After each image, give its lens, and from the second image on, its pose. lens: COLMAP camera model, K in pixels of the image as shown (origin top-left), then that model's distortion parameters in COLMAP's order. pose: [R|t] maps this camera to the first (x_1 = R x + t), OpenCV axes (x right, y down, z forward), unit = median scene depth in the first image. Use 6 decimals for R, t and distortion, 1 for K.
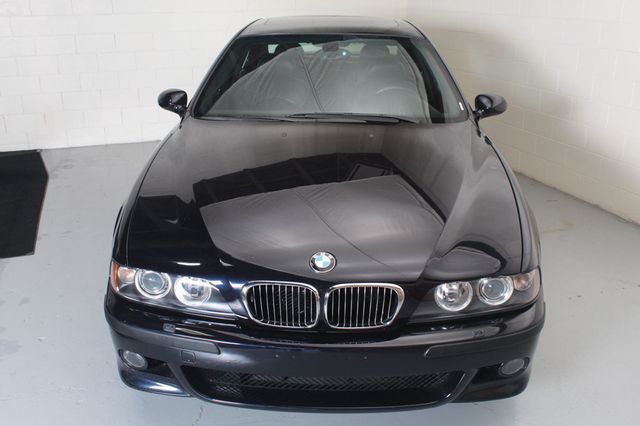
lens RADIAL K [[609.0, 0, 320.0], [0, 609.0, 213.0], [0, 0, 1]] dist [-0.014593, 0.001221]
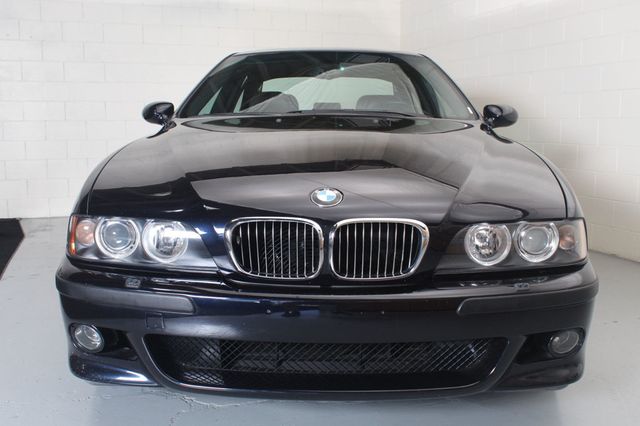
lens RADIAL K [[609.0, 0, 320.0], [0, 609.0, 213.0], [0, 0, 1]] dist [-0.014593, 0.001221]
pose [[0.999897, -0.001825, 0.014265, -0.015217], [0.004626, 0.980017, -0.198860, 0.249068], [-0.013617, 0.198905, 0.979924, 0.194947]]
